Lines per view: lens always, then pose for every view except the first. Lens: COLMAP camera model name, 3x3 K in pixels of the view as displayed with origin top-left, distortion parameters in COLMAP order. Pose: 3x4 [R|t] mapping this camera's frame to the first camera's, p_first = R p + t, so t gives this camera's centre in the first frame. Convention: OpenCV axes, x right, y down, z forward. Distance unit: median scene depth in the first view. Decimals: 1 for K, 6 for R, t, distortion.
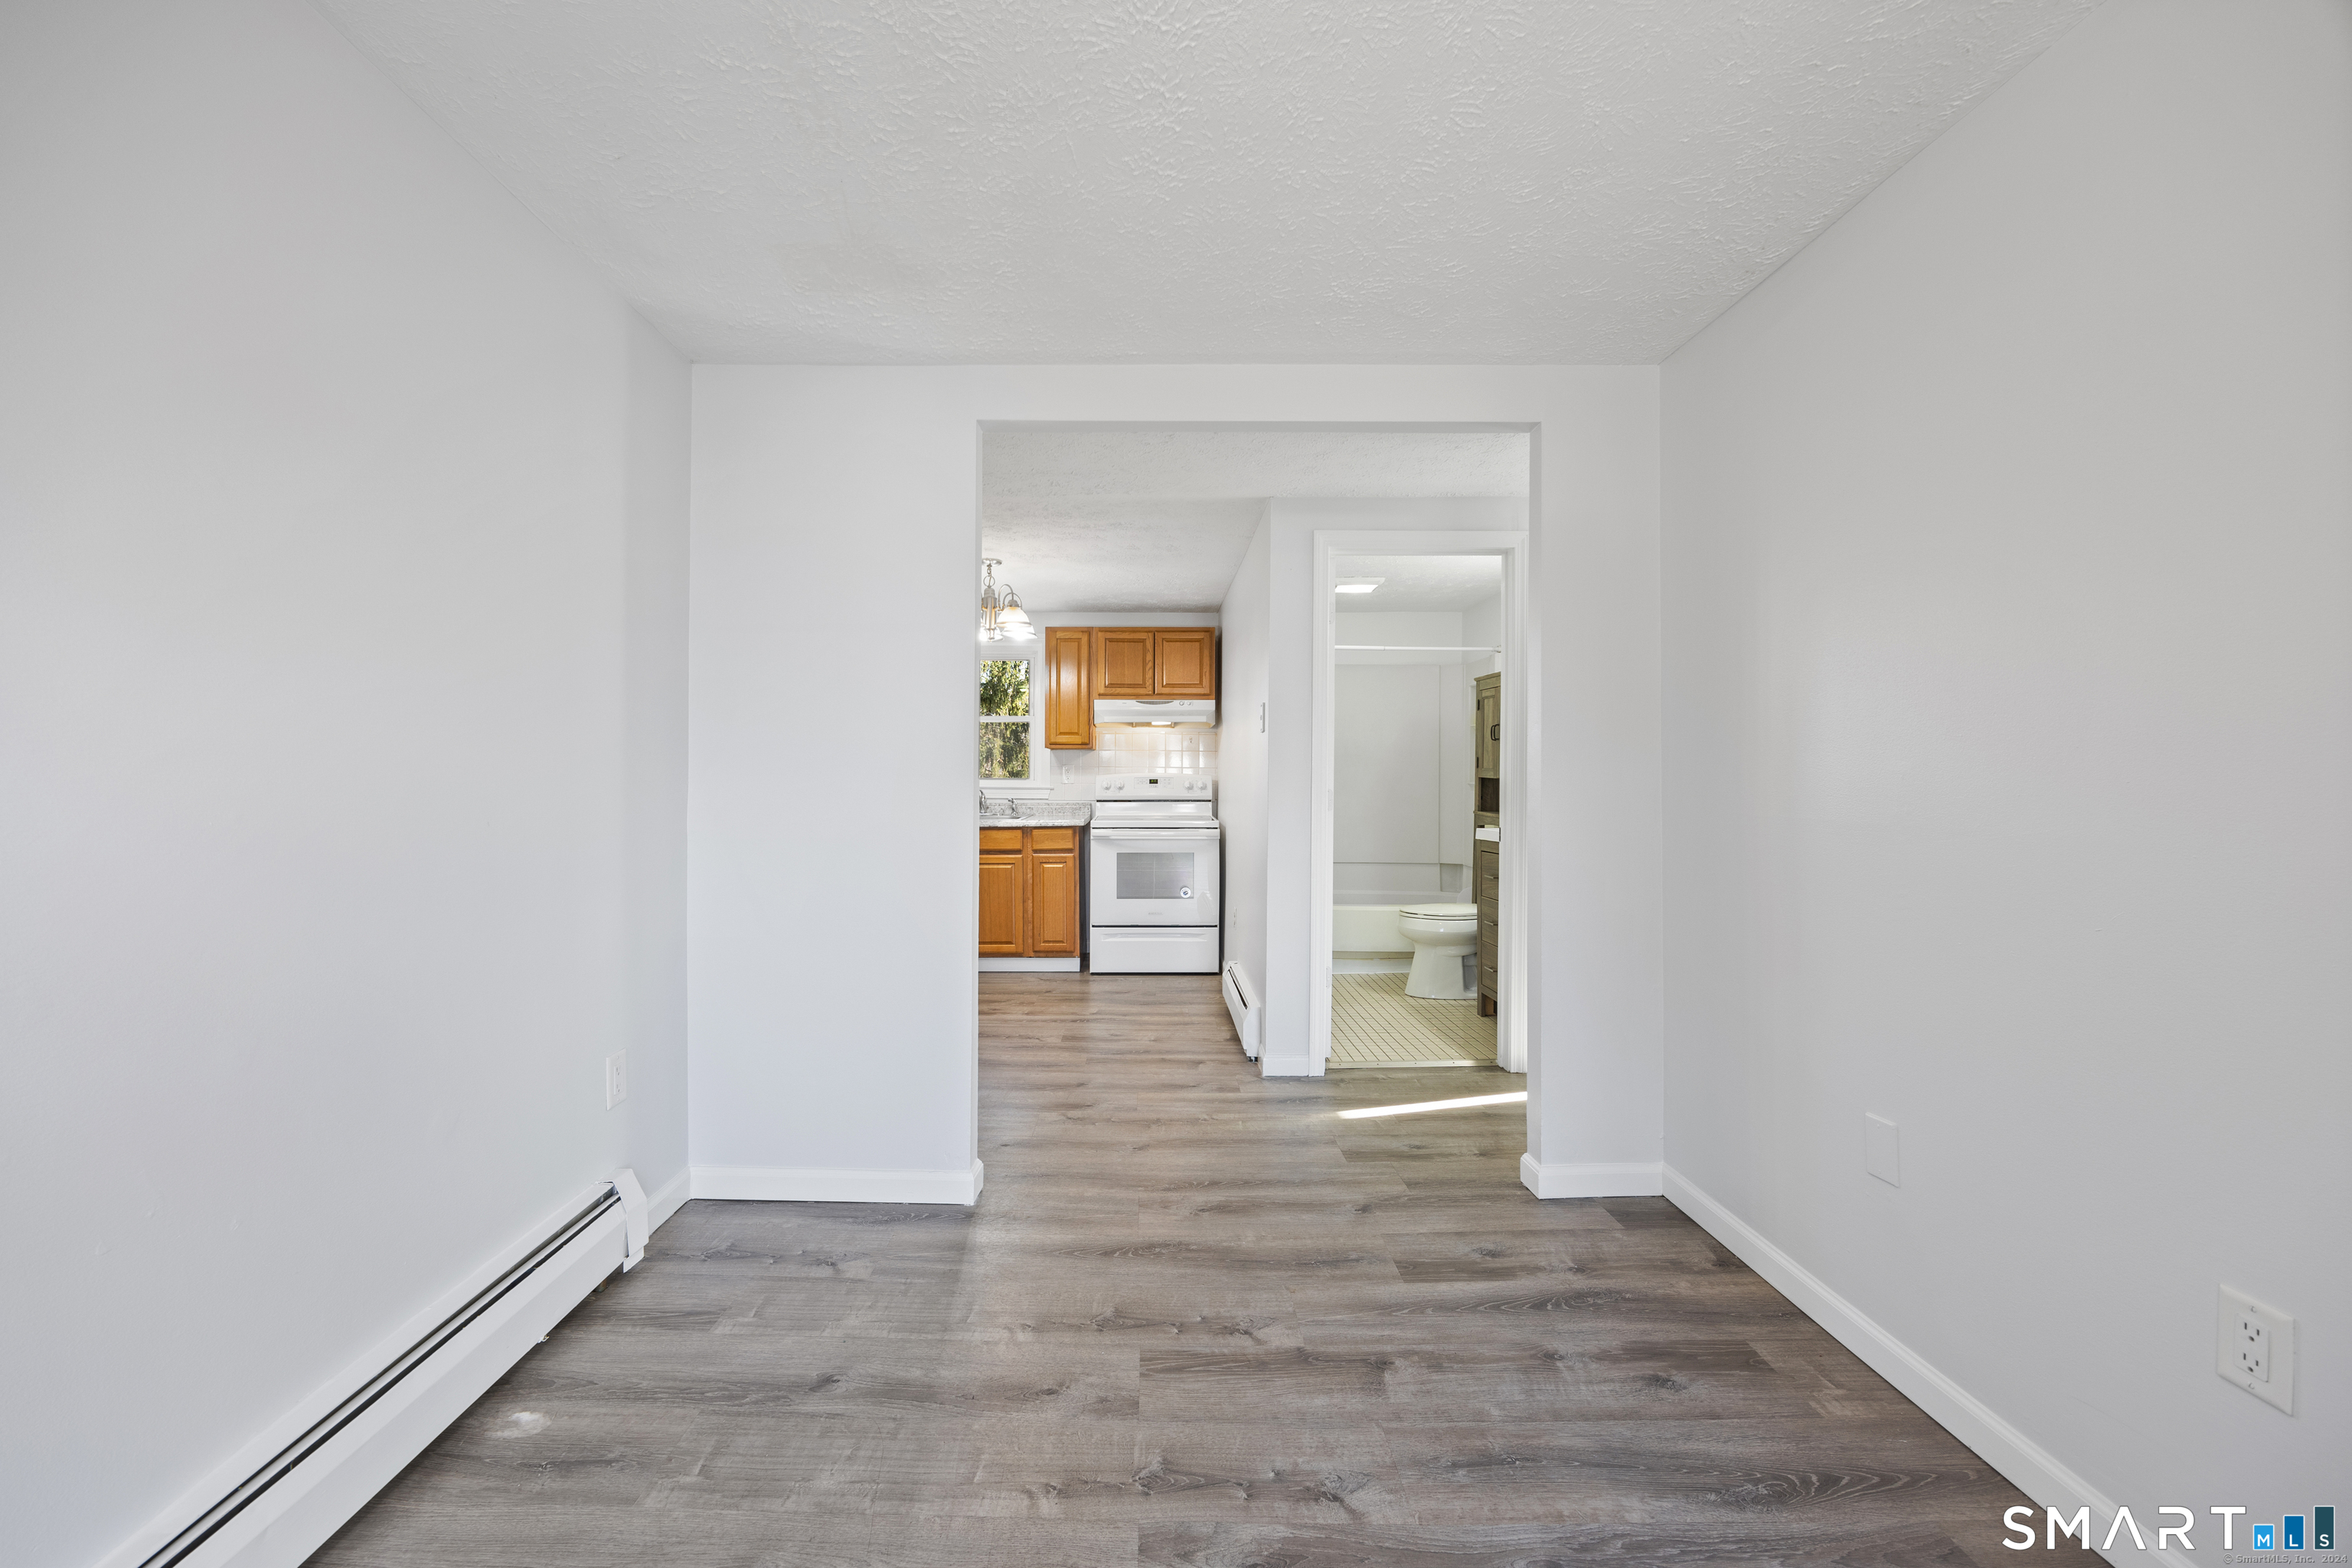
lens RADIAL K [[932.7, 0, 1164.0], [0, 932.7, 757.2], [0, 0, 1]] dist [-0.000599, 0.000924]
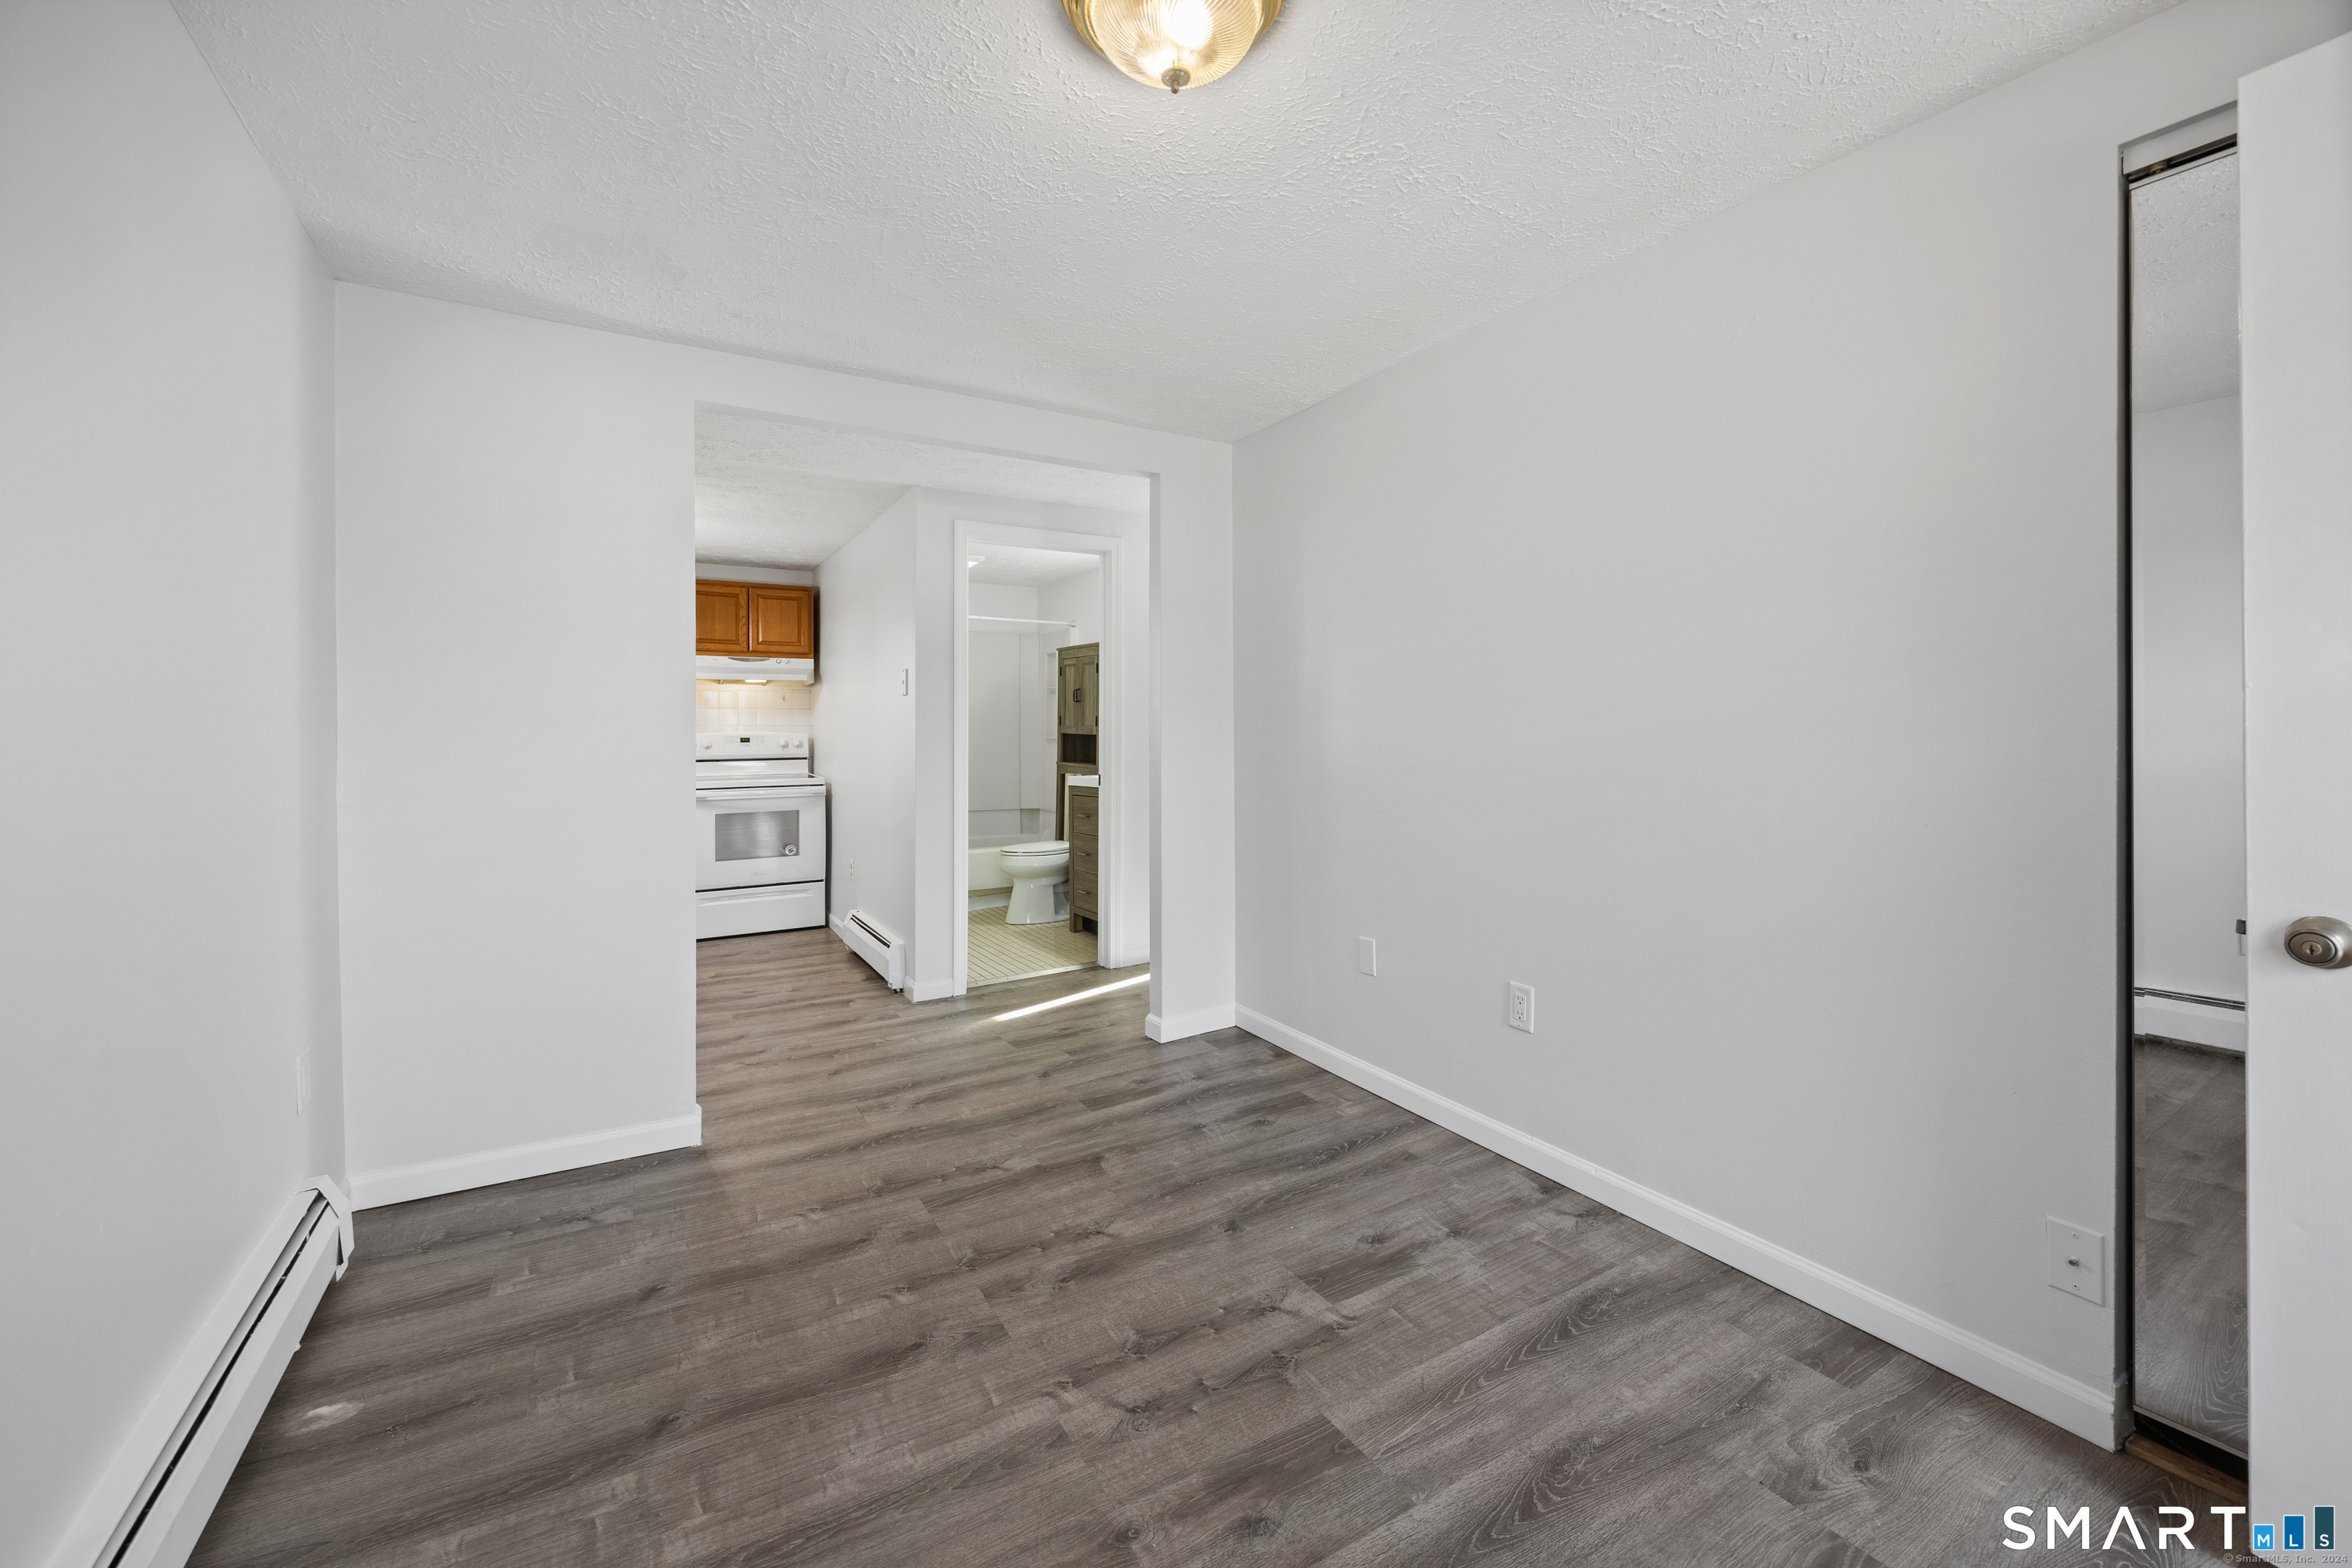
lens RADIAL K [[932.7, 0, 1217.3], [0, 932.7, 707.5], [0, 0, 1]] dist [-0.000599, 0.000924]
pose [[0.842189, 0.005764, 0.539152, -0.271209], [-0.004182, 0.999983, -0.004157, -0.013915], [-0.539167, 0.001246, 0.842198, -0.199238]]
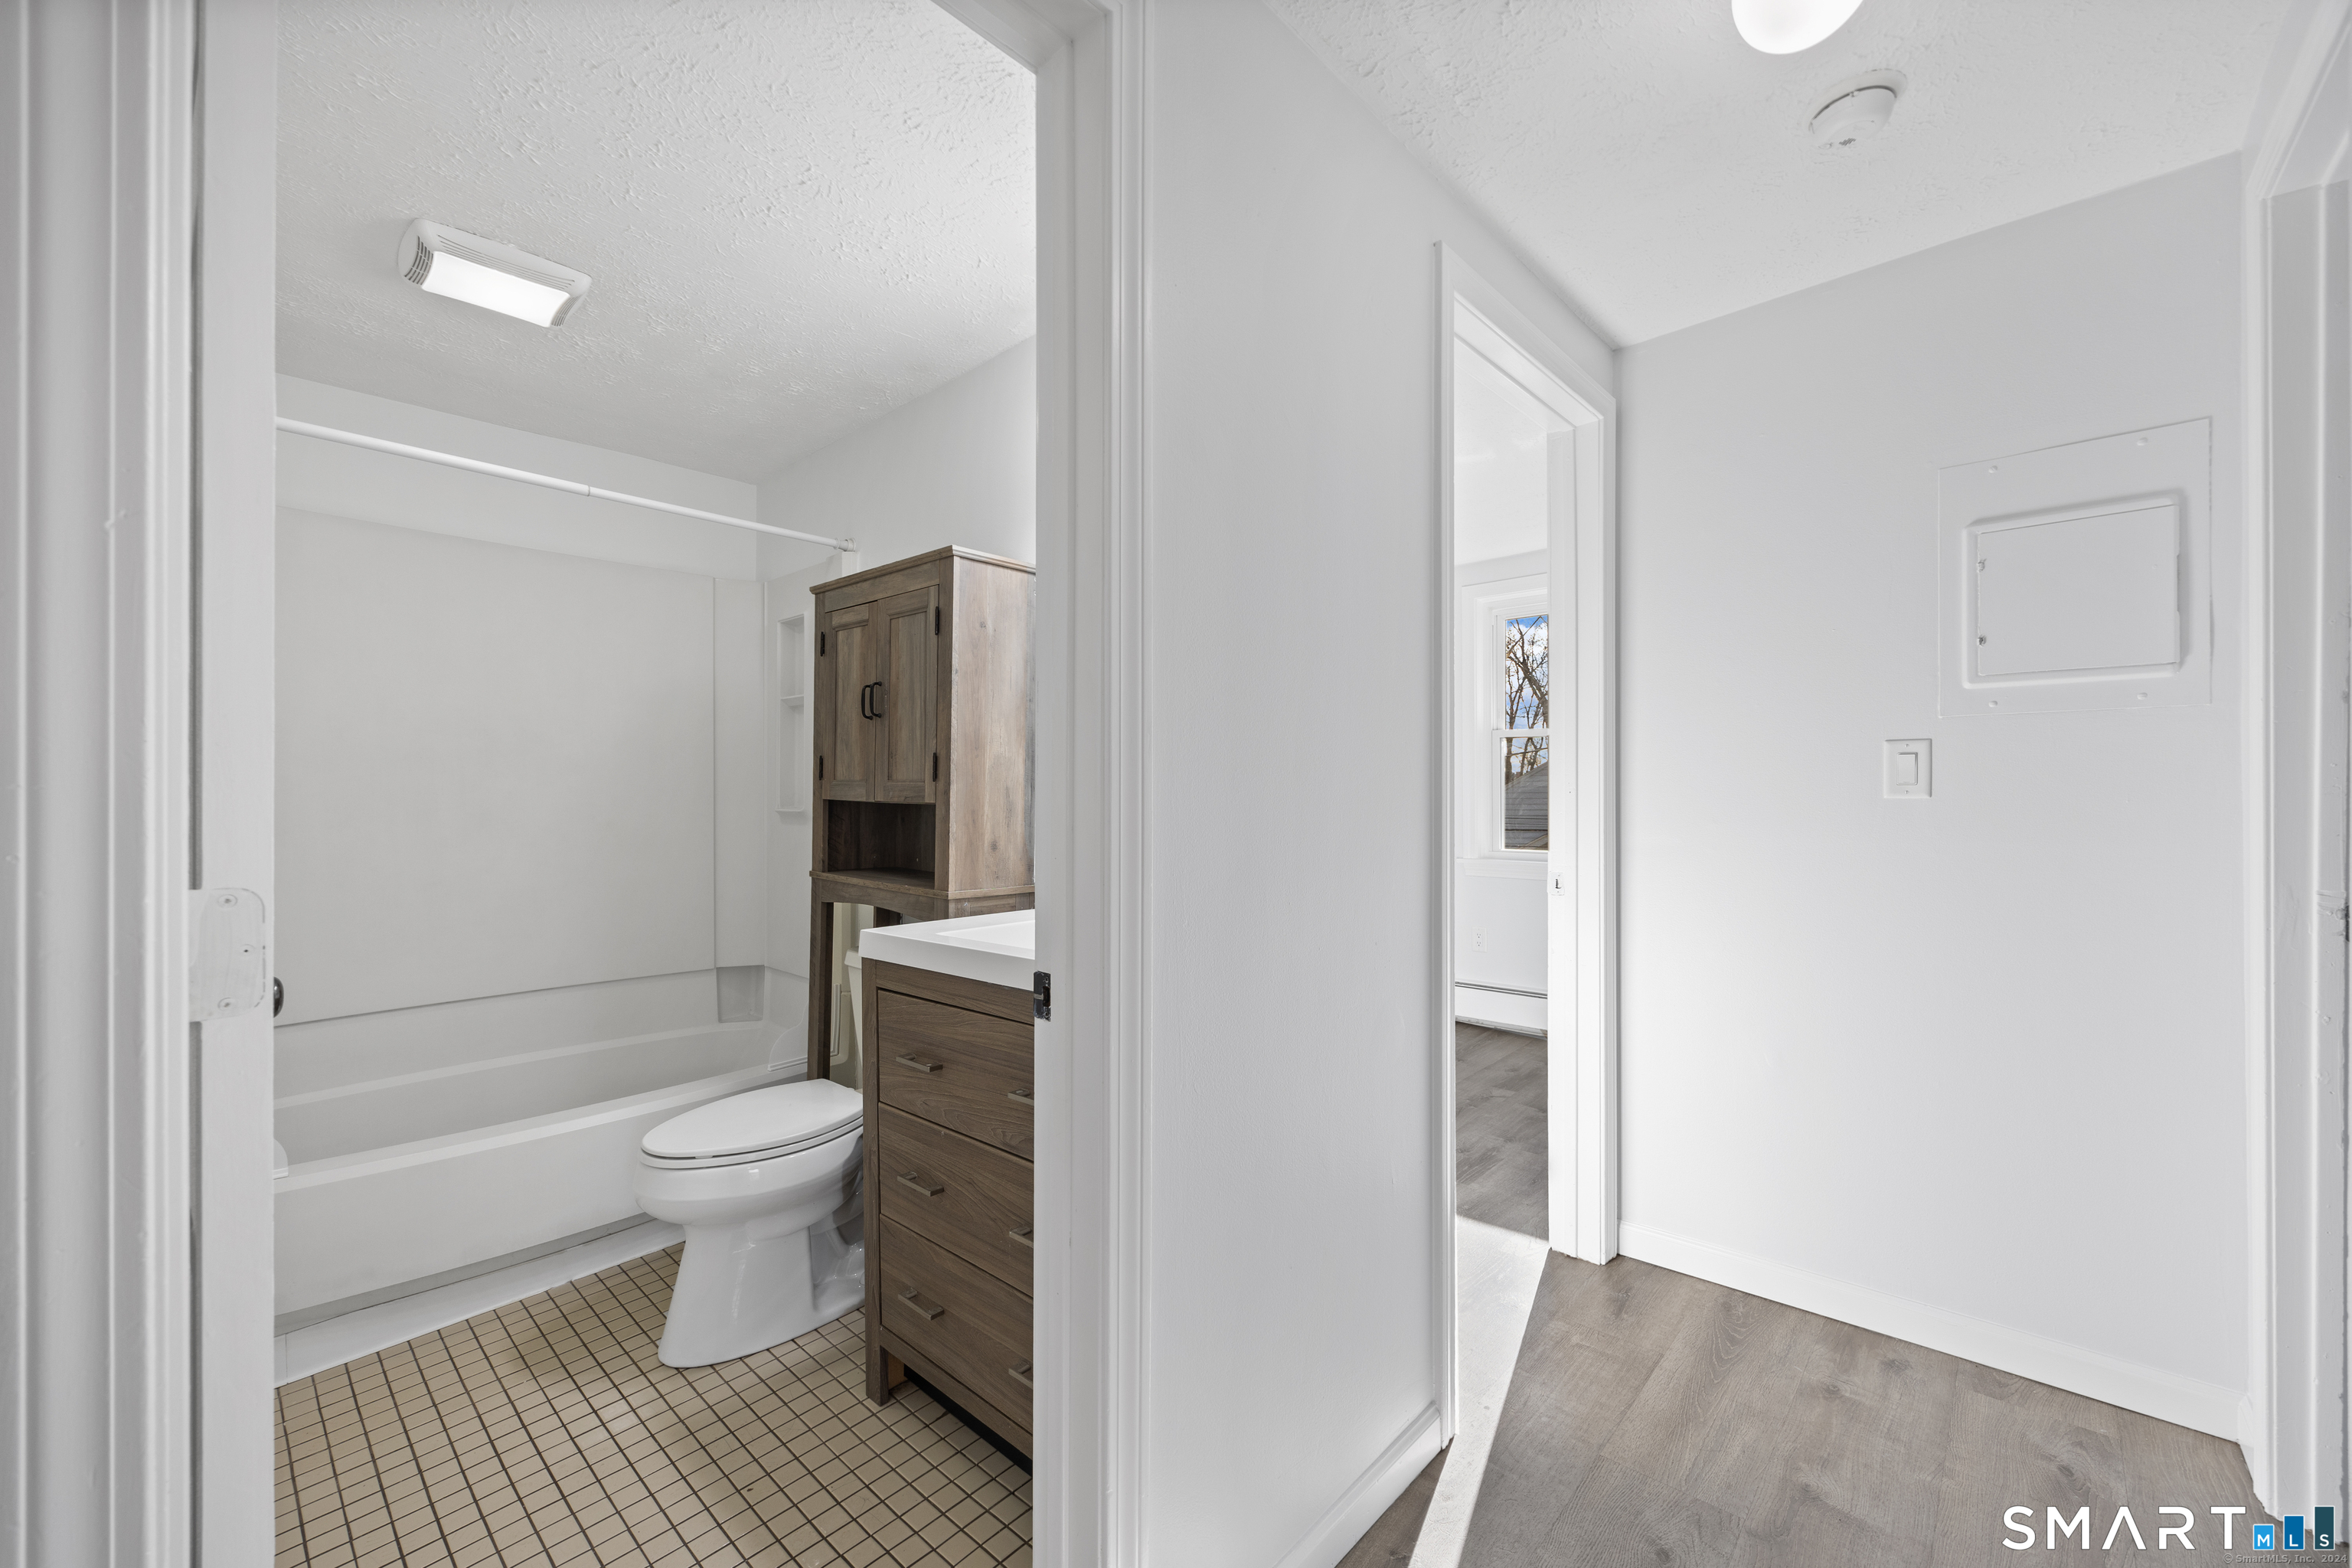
lens RADIAL K [[932.7, 0, 1221.0], [0, 932.7, 794.0], [0, 0, 1]] dist [-0.000599, 0.000924]
pose [[0.665538, -0.006962, 0.746331, 0.249802], [-0.012651, 0.999708, 0.020608, 0.015520], [-0.746257, -0.023158, 0.665256, 1.117901]]
